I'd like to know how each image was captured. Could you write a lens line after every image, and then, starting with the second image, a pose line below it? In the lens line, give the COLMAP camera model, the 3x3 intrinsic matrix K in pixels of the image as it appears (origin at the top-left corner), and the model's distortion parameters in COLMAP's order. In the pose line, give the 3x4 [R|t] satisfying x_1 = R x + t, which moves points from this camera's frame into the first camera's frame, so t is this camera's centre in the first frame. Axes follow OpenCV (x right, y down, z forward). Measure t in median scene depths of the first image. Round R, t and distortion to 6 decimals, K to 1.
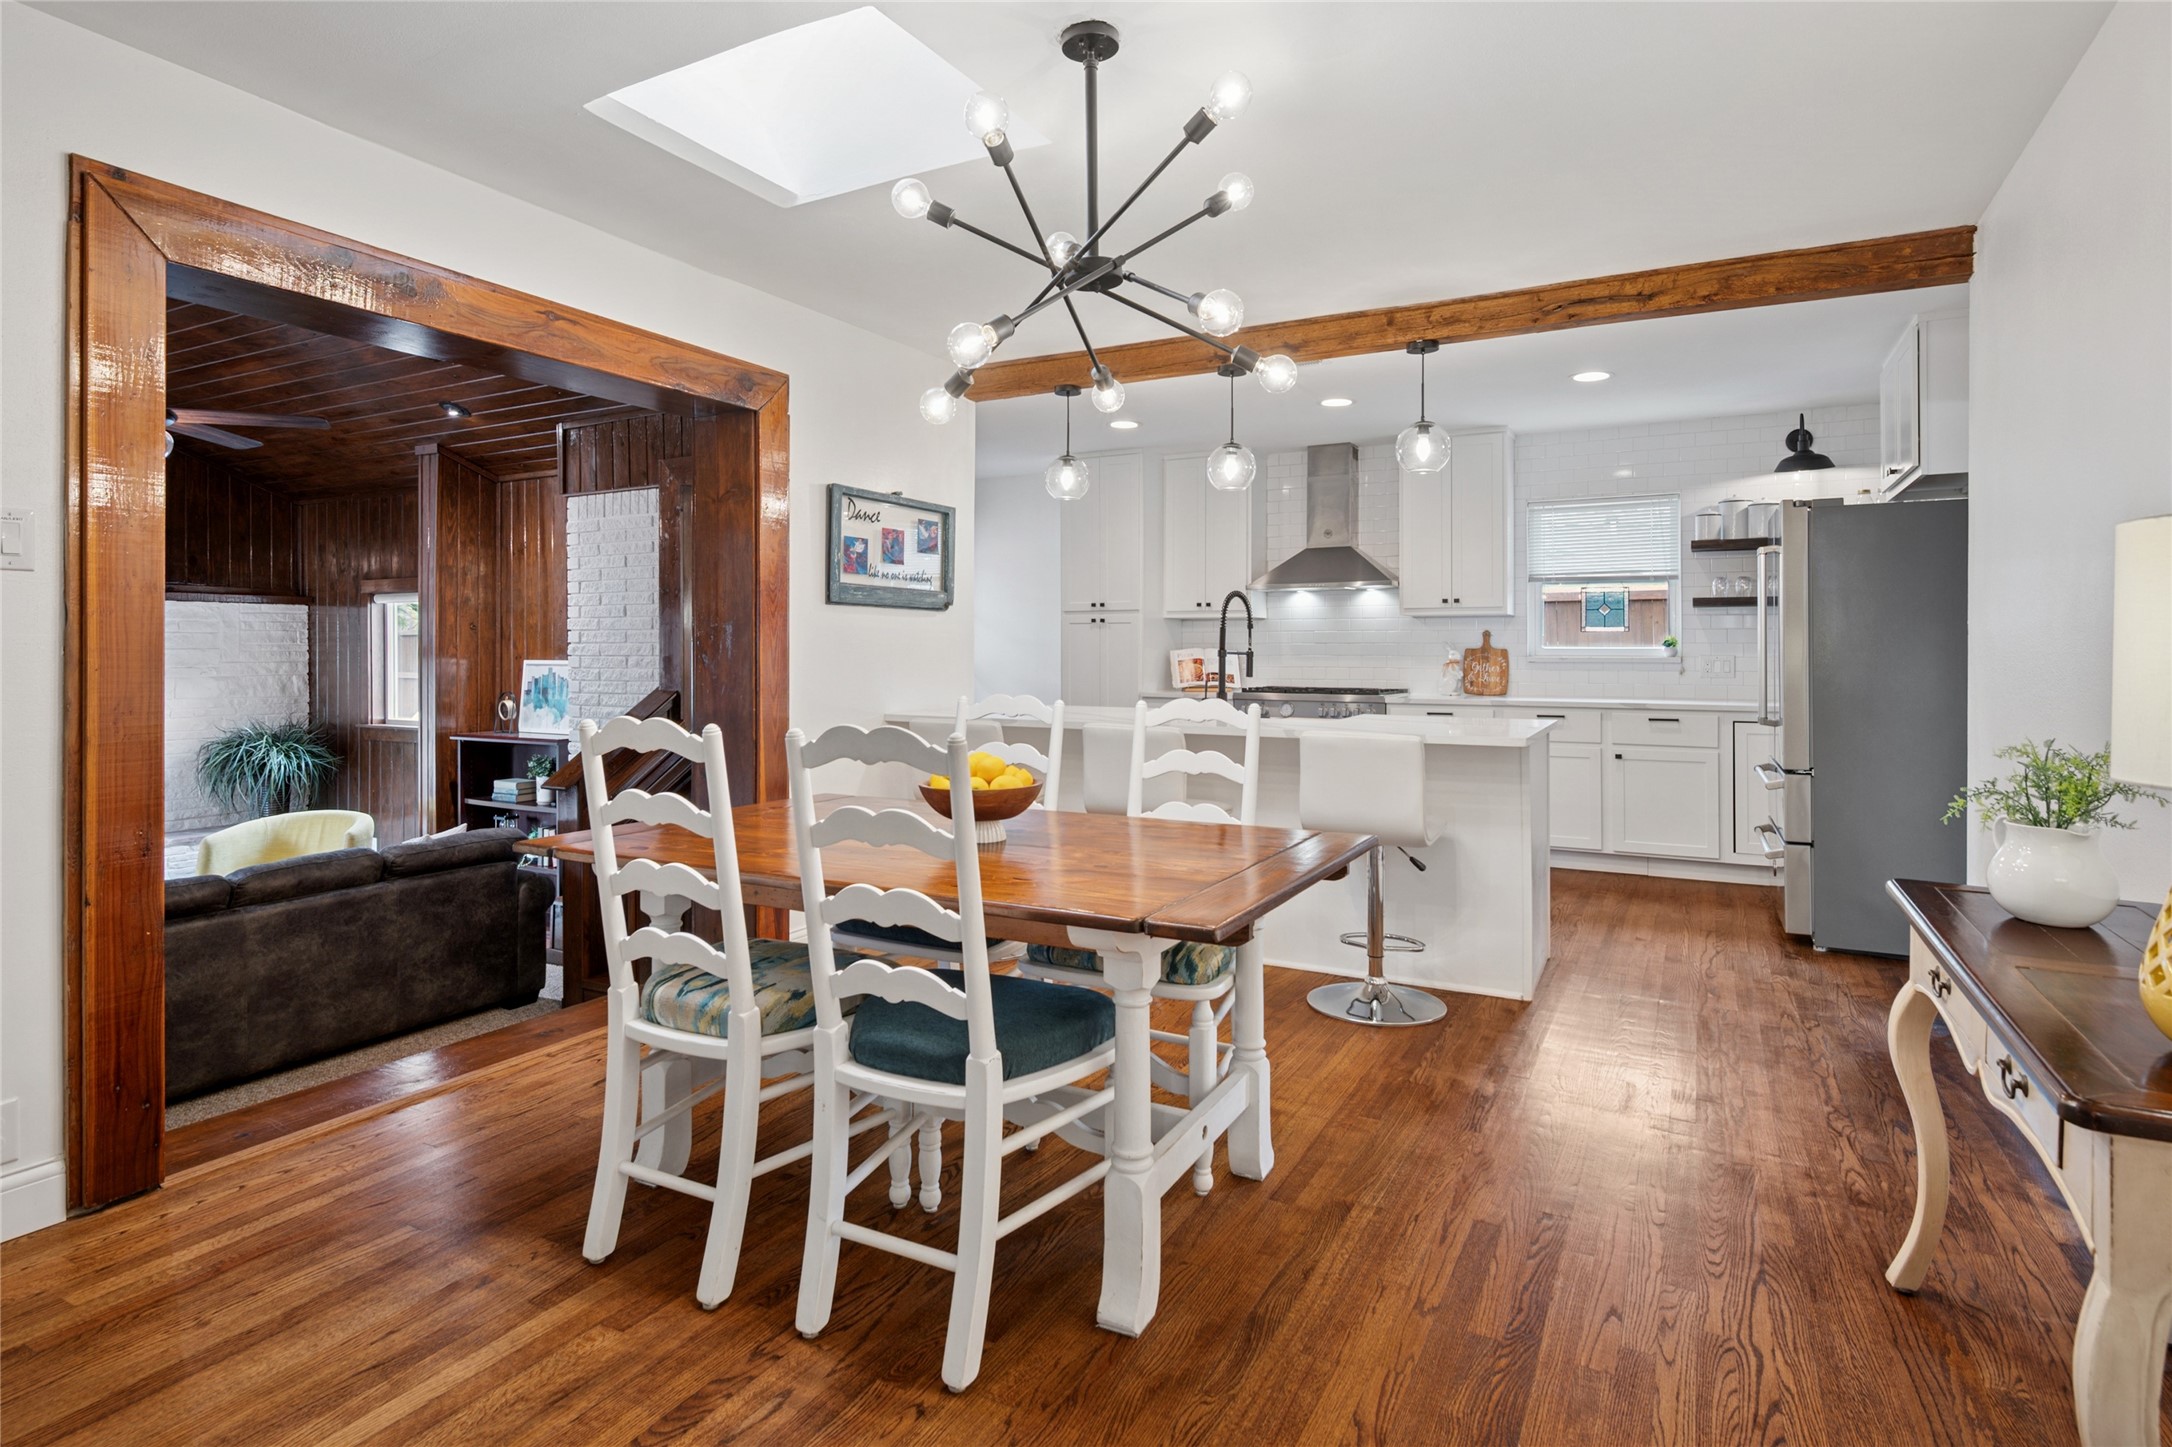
lens RADIAL K [[1123.4, 0, 1076.3], [0, 1123.4, 659.0], [0, 0, 1]] dist [-0.000034, -0.000199]
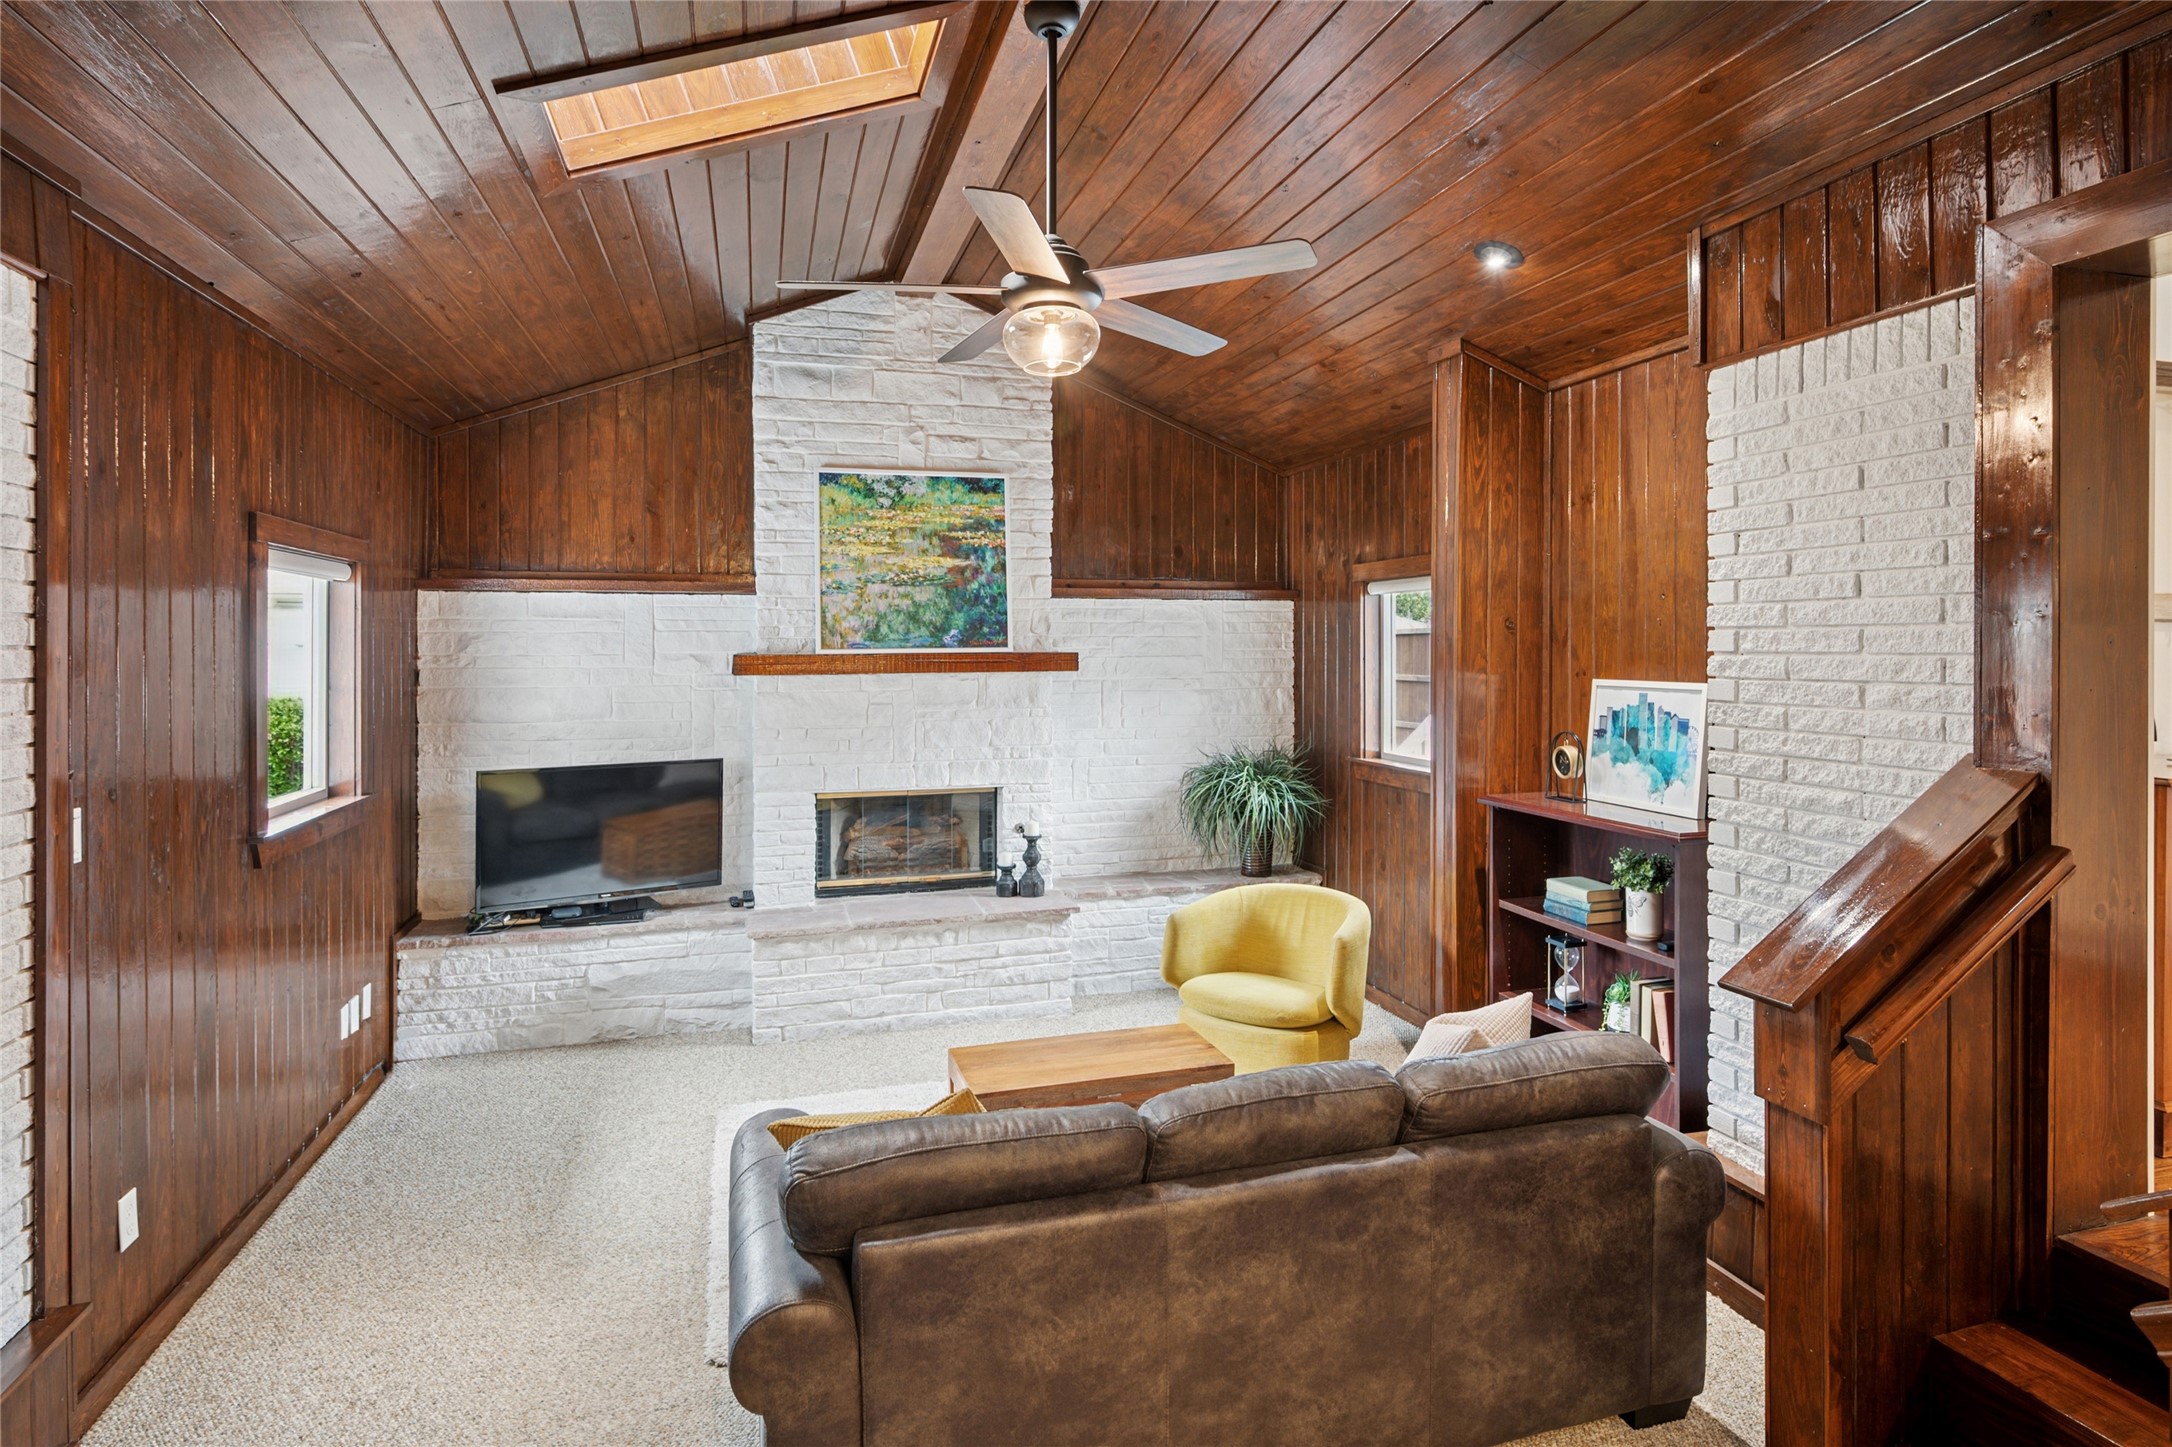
lens RADIAL K [[1123.4, 0, 1075.5], [0, 1123.4, 652.7], [0, 0, 1]] dist [-0.000034, -0.000199]
pose [[0.697442, 0.003002, -0.716635, -0.263069], [-0.005018, 0.999987, -0.000695, -0.011437], [0.716624, 0.004080, 0.697448, 0.397598]]
